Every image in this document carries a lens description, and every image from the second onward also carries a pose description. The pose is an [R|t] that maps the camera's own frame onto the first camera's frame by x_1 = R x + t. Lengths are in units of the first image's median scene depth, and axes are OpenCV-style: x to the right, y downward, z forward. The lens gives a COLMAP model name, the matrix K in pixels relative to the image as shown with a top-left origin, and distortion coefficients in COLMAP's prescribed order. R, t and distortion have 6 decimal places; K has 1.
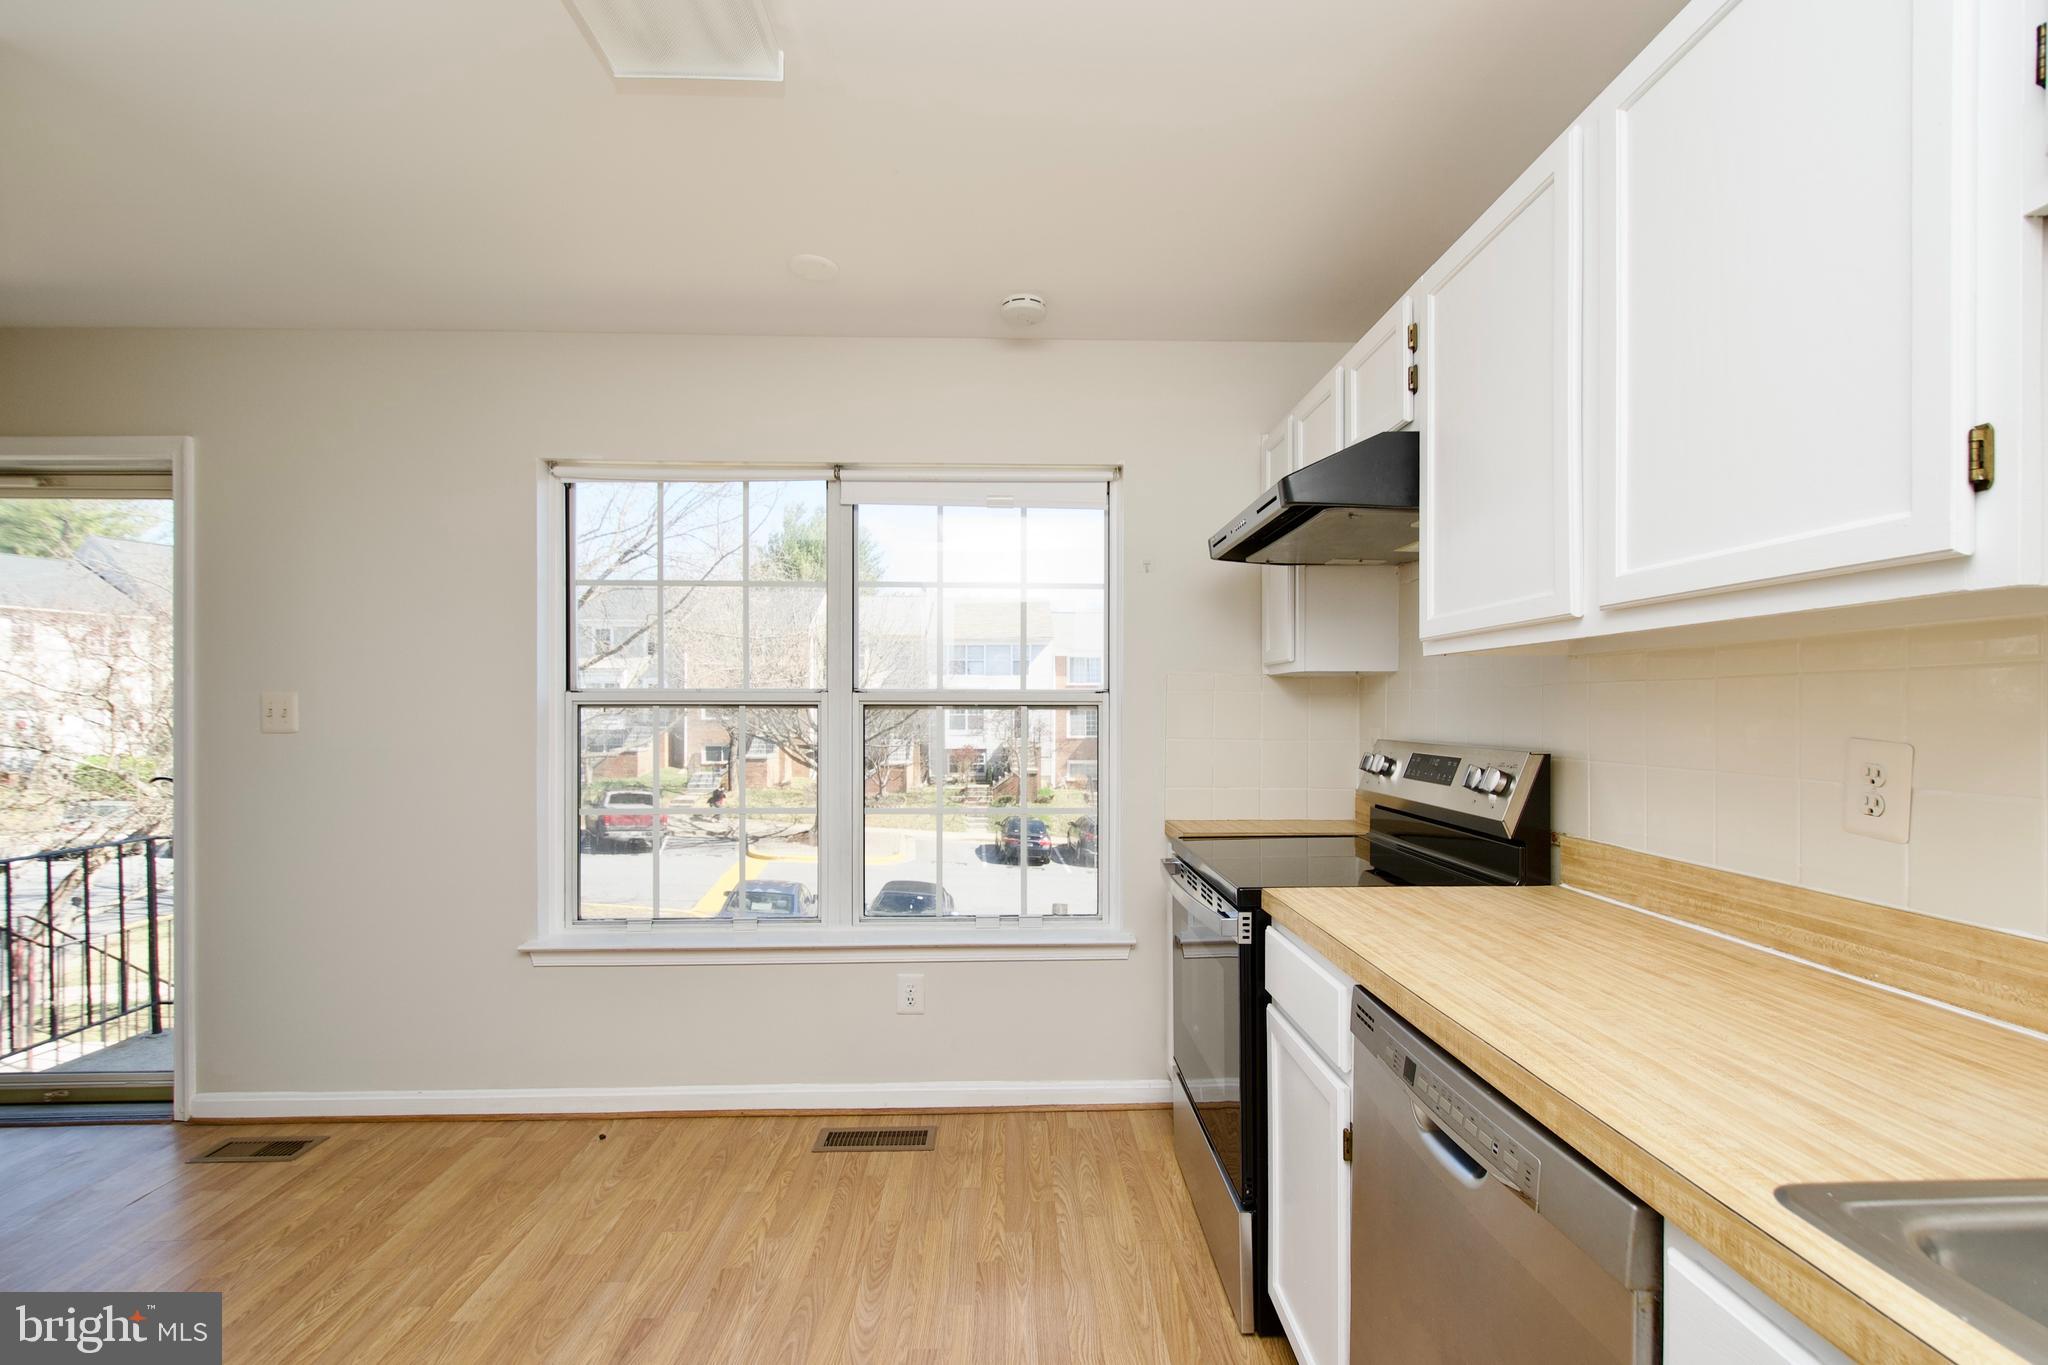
lens RADIAL K [[923.9, 0, 1034.3], [0, 923.9, 710.0], [0, 0, 1]] dist [0.003566, -0.000527]
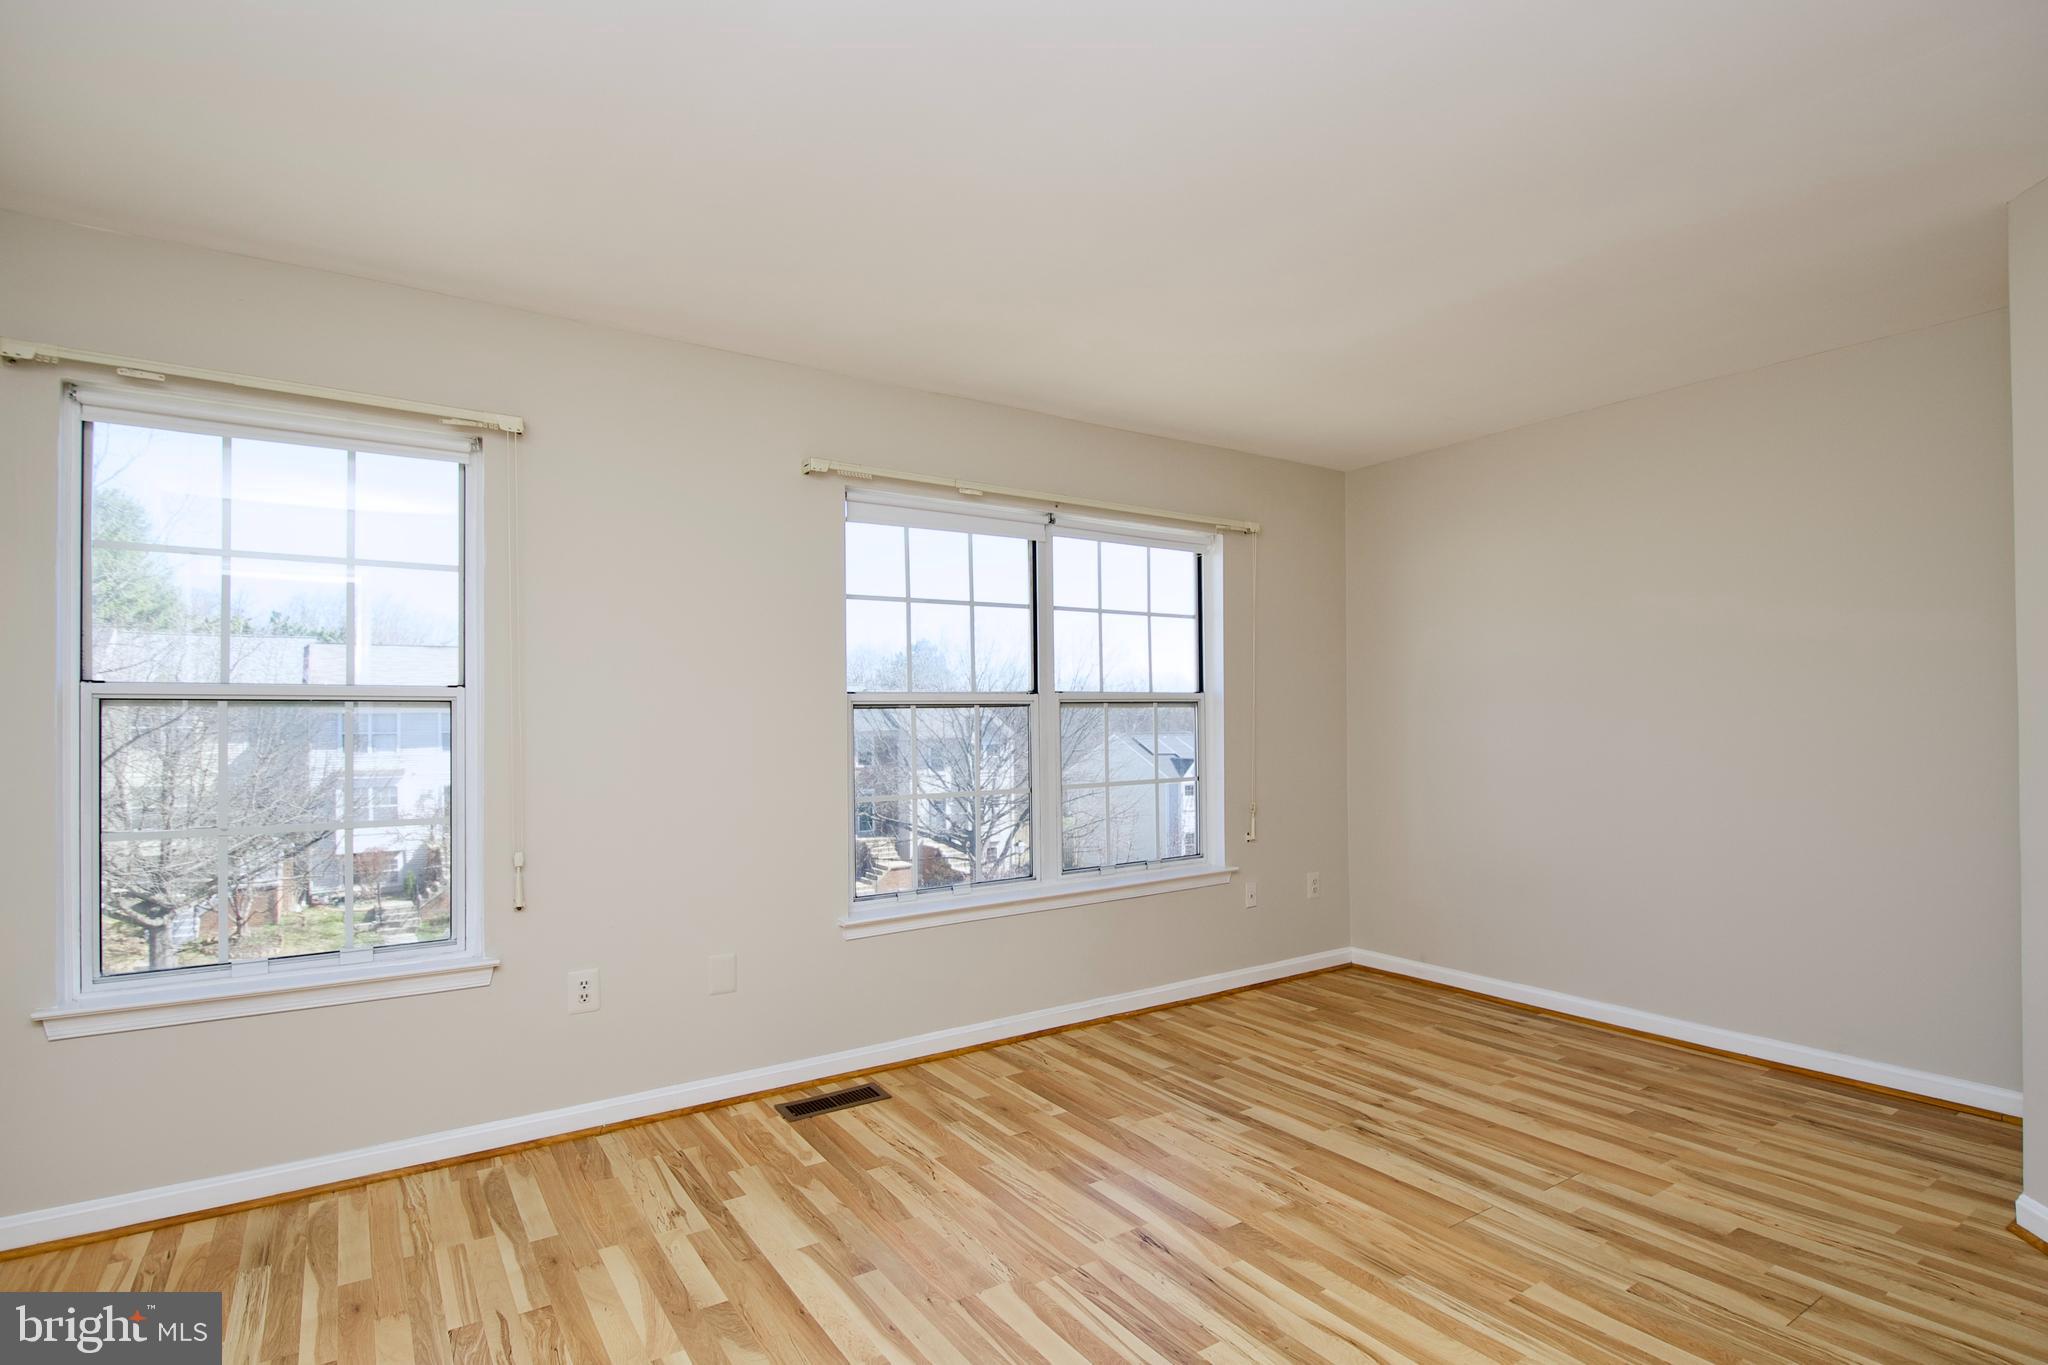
lens RADIAL K [[1014.6, 0, 1041.7], [0, 1014.6, 714.6], [0, 0, 1]] dist [0.013429, -0.014736]
pose [[0.840621, -0.000962, 0.541623, -0.603677], [-0.002808, 0.999977, 0.006135, -0.001452], [-0.541617, -0.006678, 0.840599, -0.137609]]
